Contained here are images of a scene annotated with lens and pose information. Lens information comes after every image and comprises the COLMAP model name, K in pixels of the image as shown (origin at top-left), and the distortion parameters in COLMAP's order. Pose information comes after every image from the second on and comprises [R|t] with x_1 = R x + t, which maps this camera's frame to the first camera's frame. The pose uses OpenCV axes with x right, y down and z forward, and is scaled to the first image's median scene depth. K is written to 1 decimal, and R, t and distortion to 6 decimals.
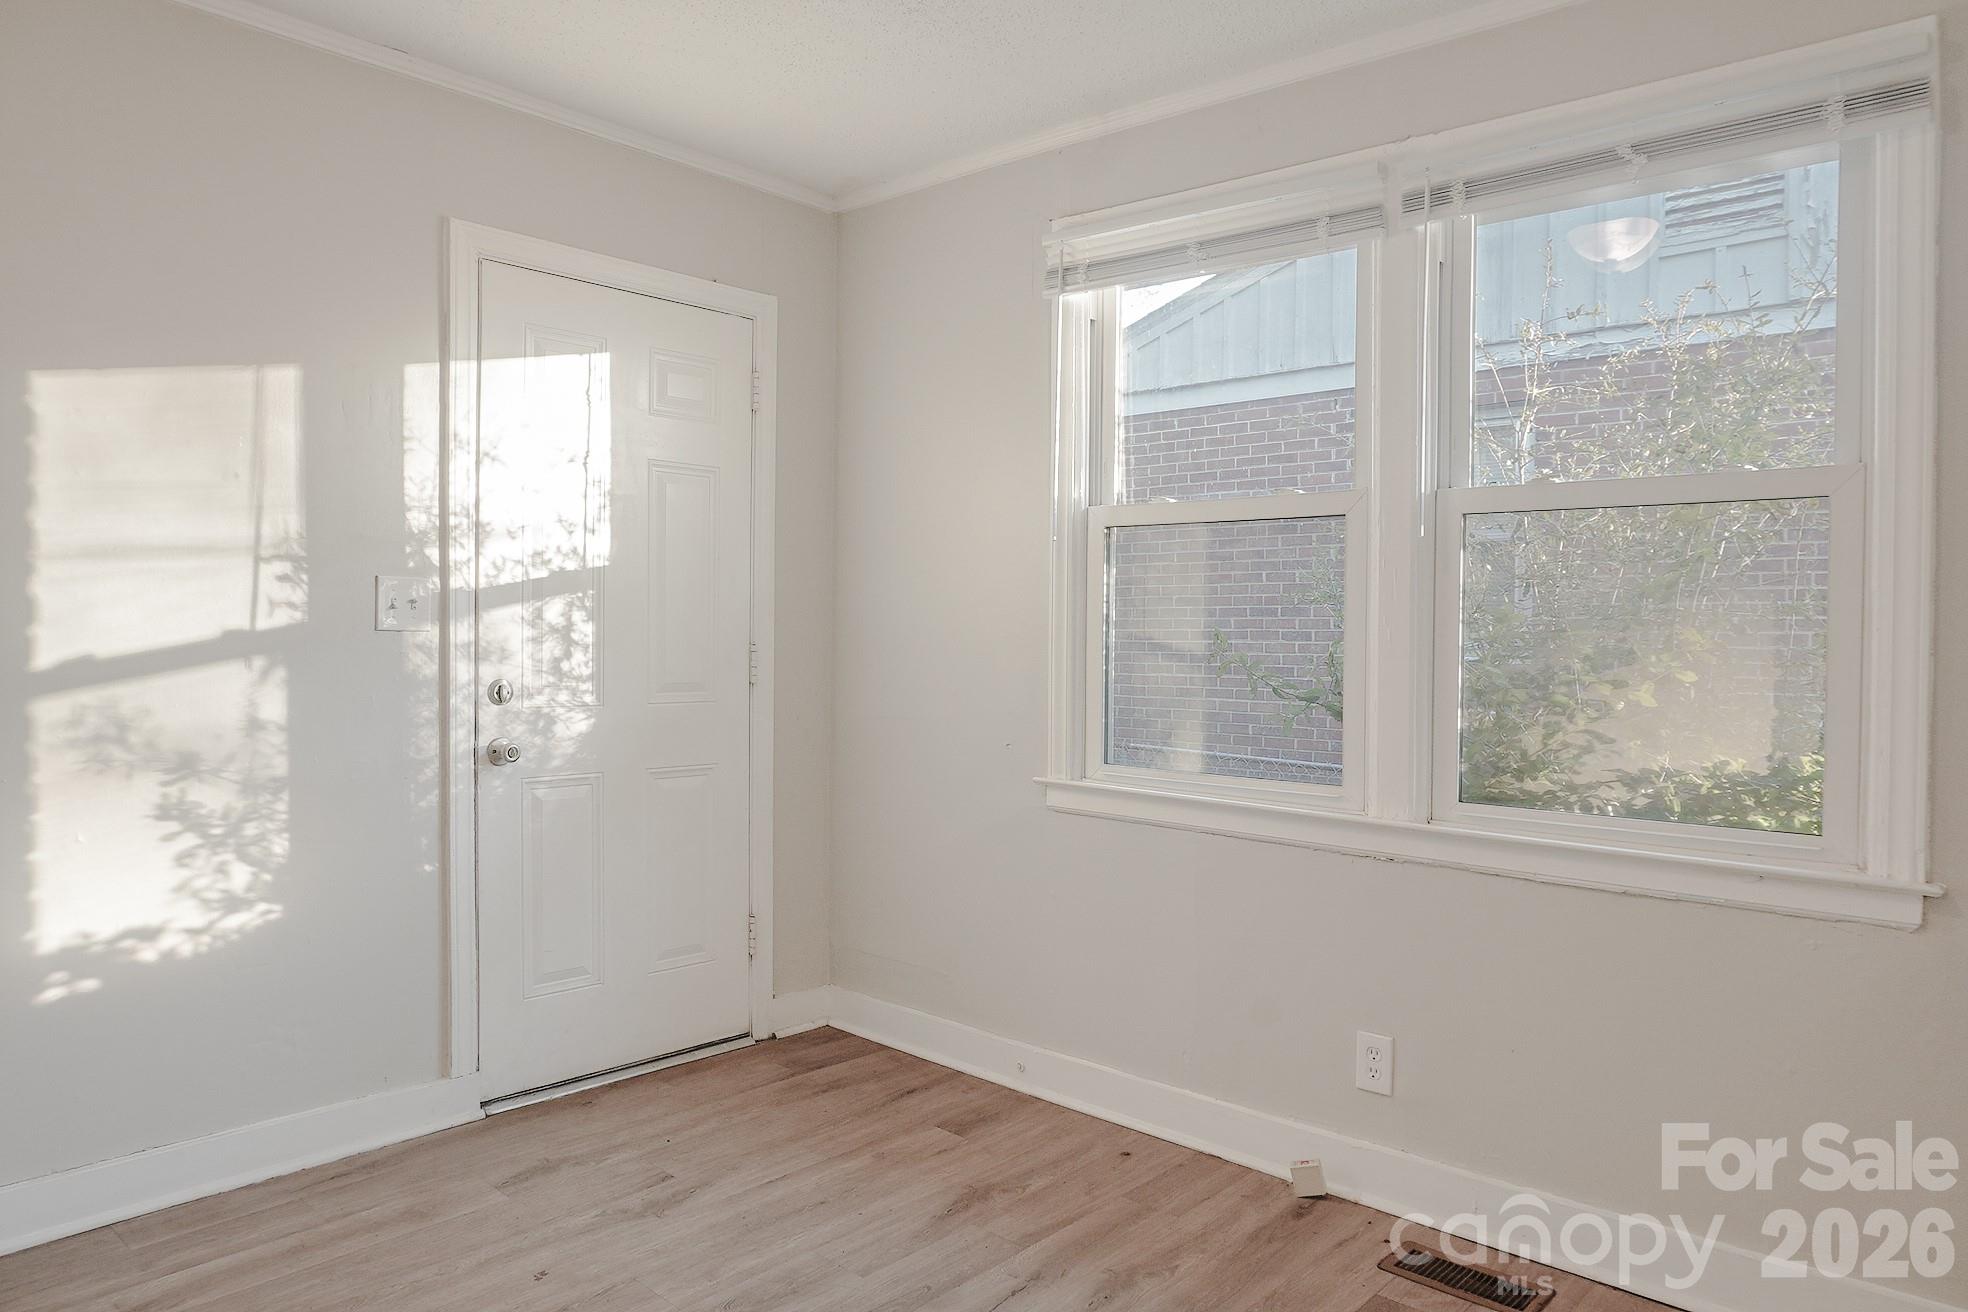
lens RADIAL K [[1351.0, 0, 967.8], [0, 1351.0, 637.7], [0, 0, 1]] dist [-0.024906, 0.029375]
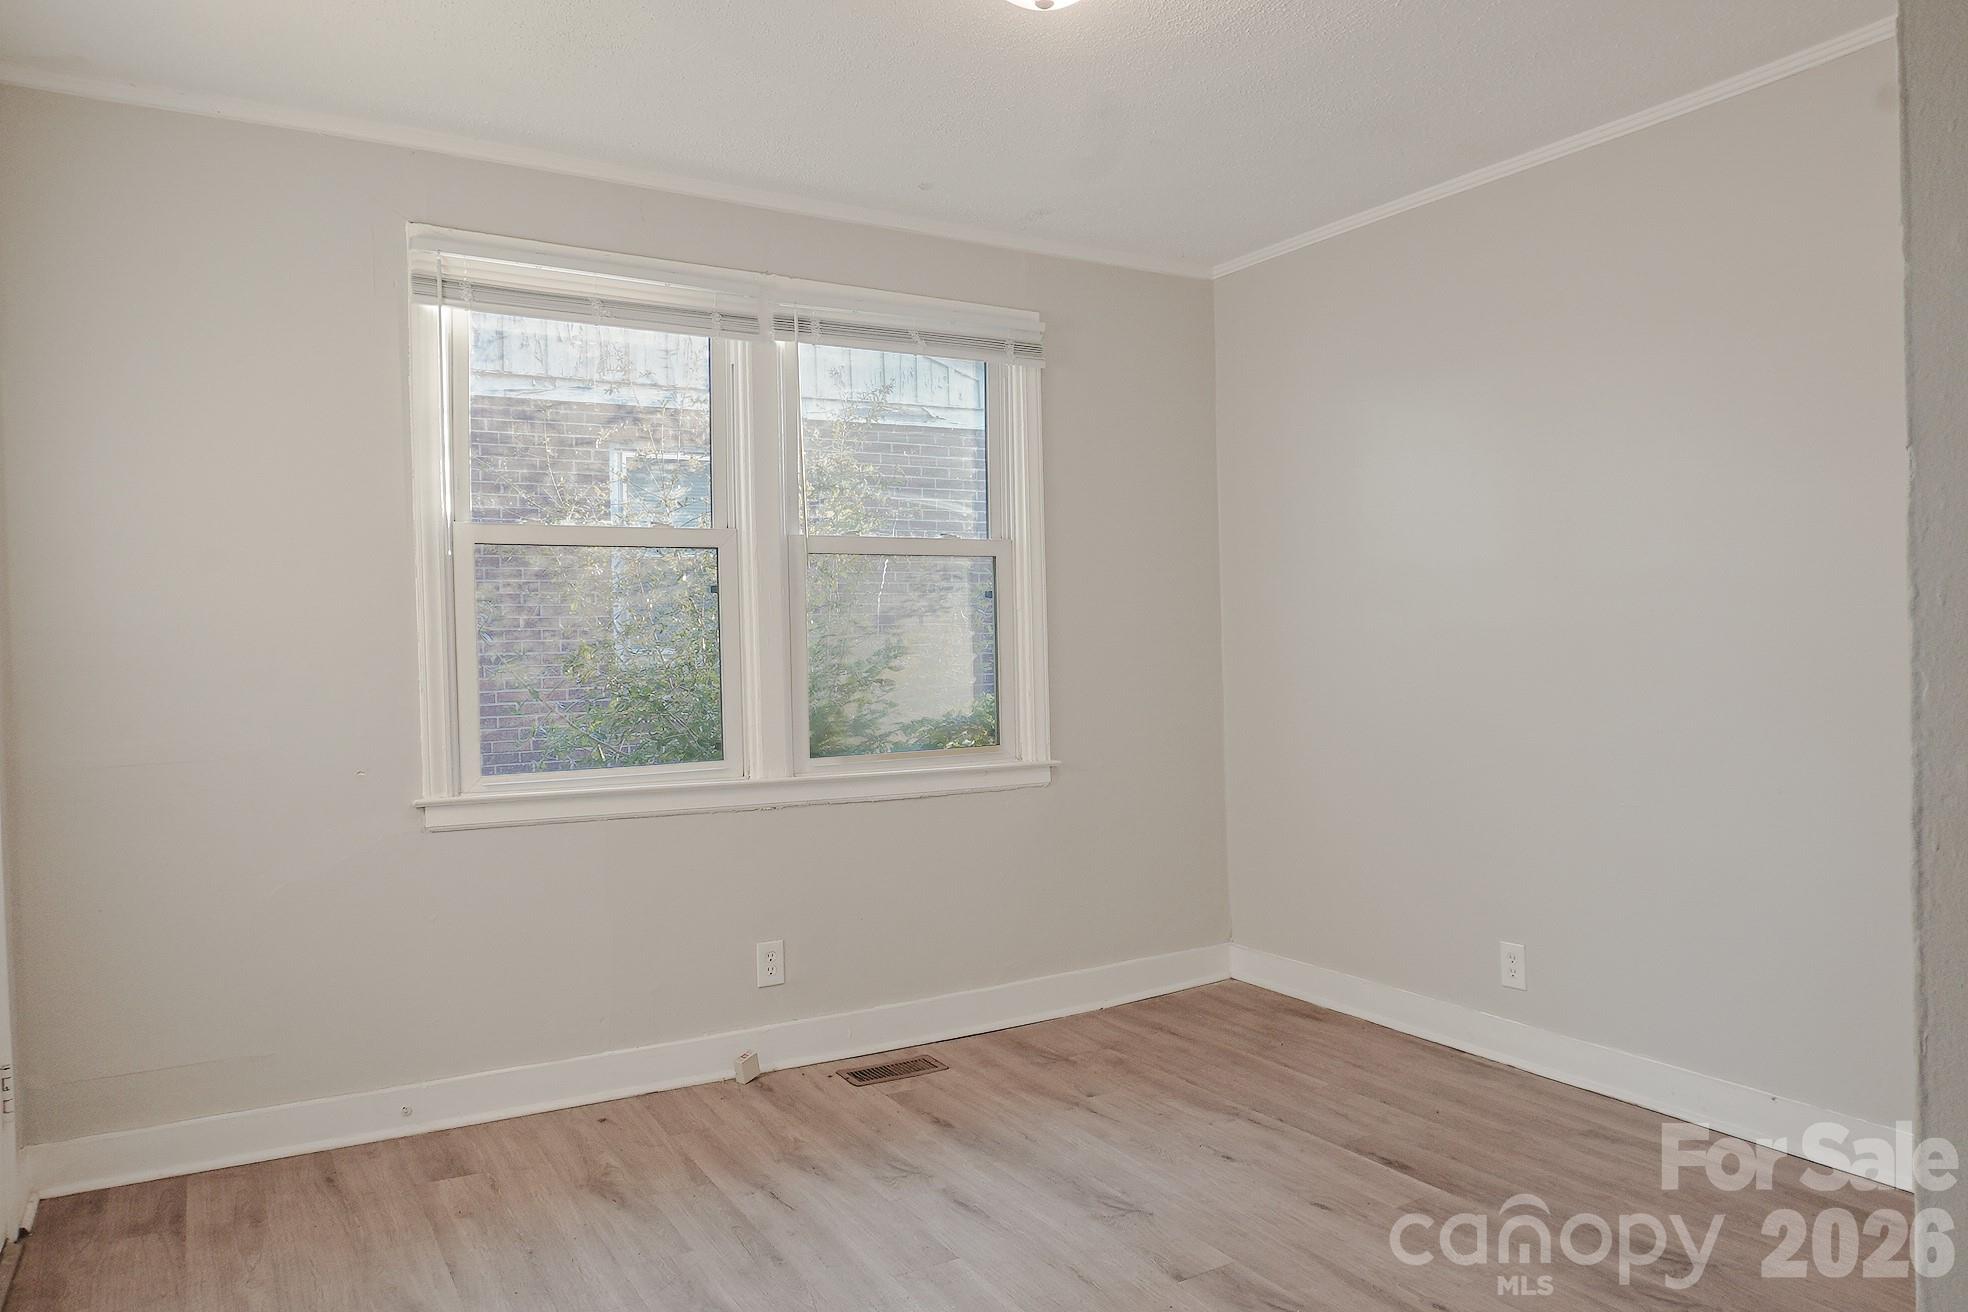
lens RADIAL K [[1351.0, 0, 976.8], [0, 1351.0, 637.6], [0, 0, 1]] dist [-0.024906, 0.029375]
pose [[0.286291, -0.014836, 0.958028, -1.192528], [0.031144, 0.999496, 0.006171, -0.008679], [-0.957636, 0.028070, 0.286609, 0.546349]]
